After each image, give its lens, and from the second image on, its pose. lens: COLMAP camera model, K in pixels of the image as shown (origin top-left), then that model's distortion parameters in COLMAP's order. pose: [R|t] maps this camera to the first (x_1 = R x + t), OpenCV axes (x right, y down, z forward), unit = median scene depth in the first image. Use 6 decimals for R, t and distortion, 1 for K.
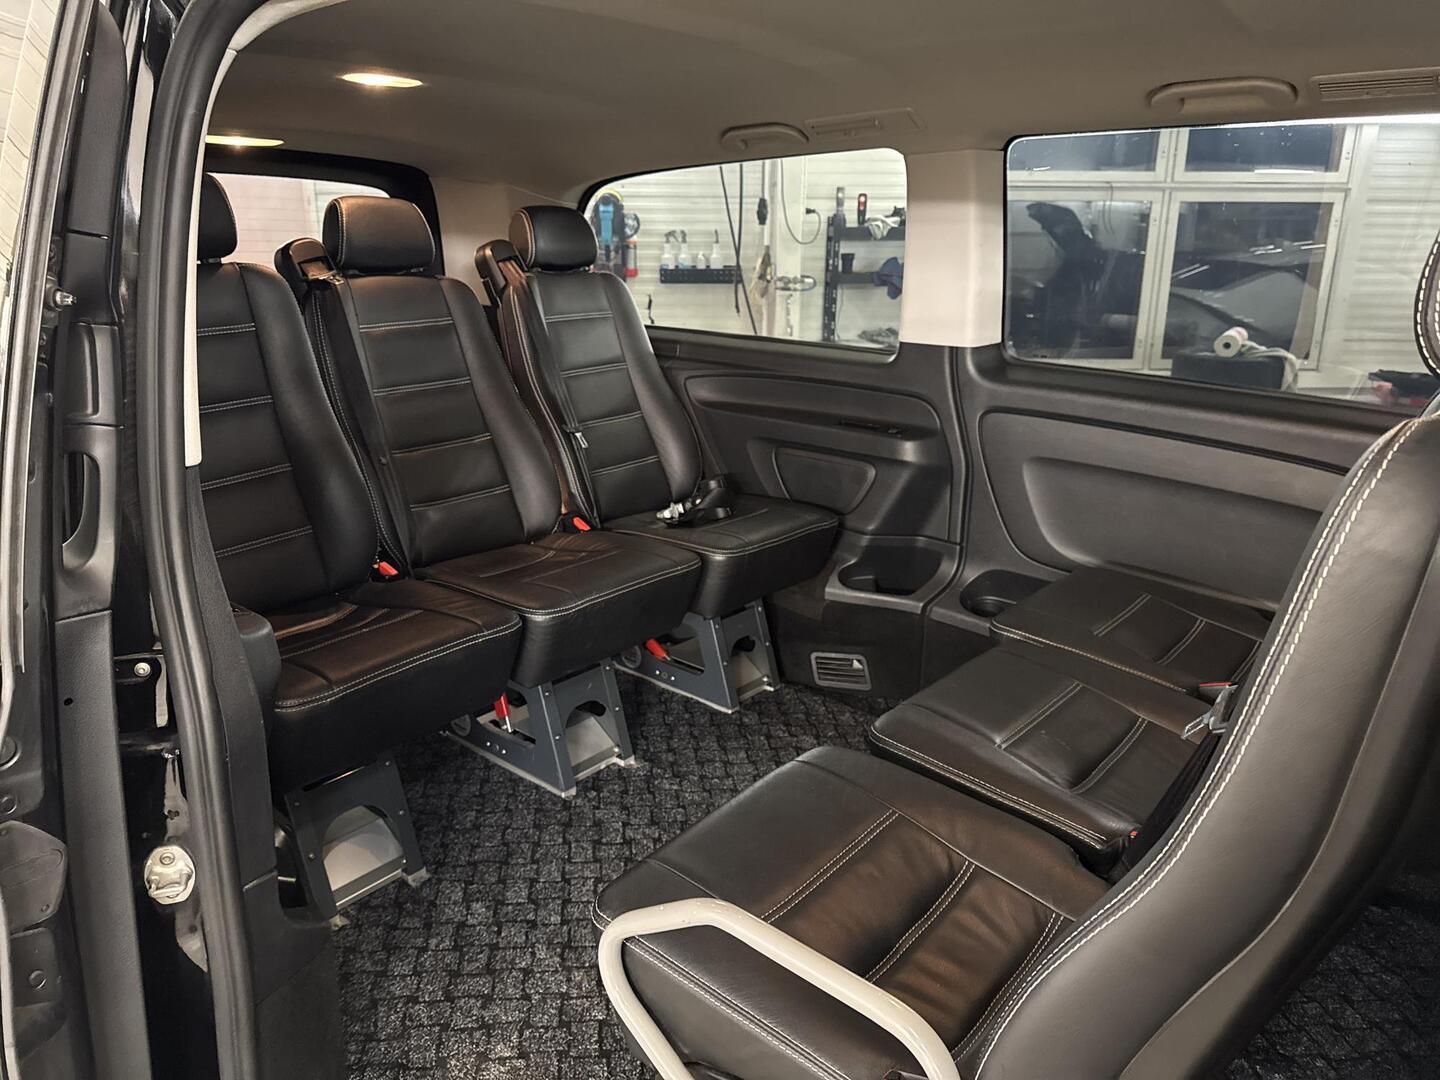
lens RADIAL K [[1030.0, 0, 717.6], [0, 1030.0, 558.7], [0, 0, 1]] dist [0.186497, -0.375020]
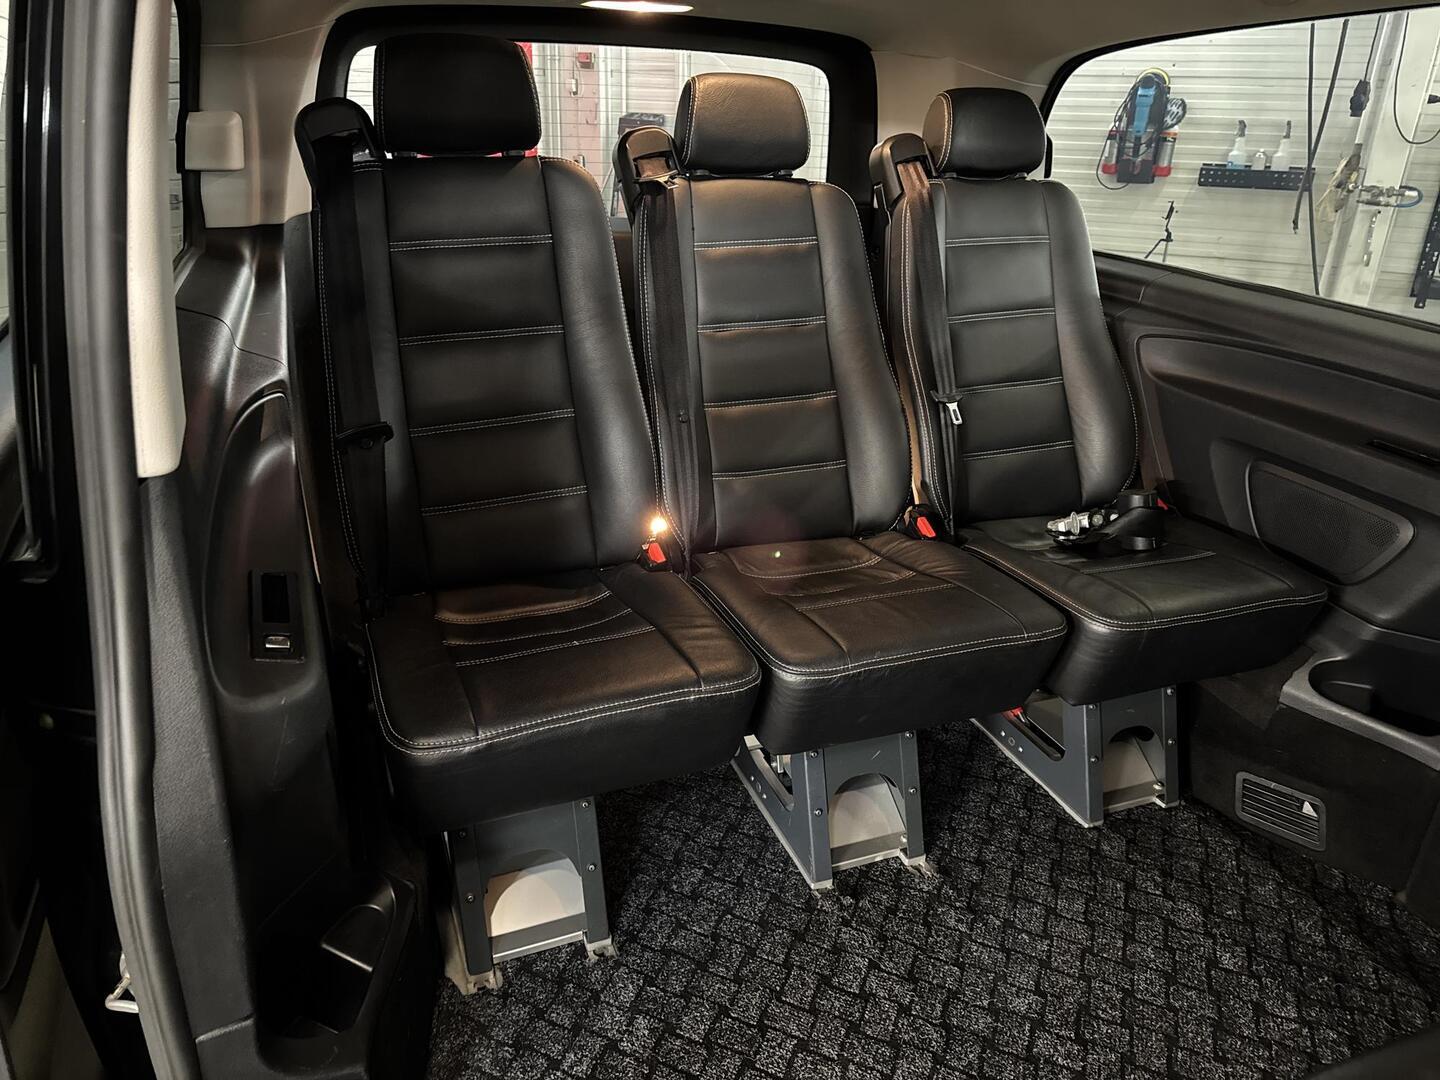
lens RADIAL K [[1025.7, 0, 720.0], [0, 1025.7, 540.0], [0, 0, 1]] dist [0.009345, -0.008883]
pose [[0.877399, 0.204412, -0.434036, 0.055517], [-0.164210, 0.978001, 0.128646, -0.089107], [0.450785, -0.041601, 0.891663, 0.261445]]
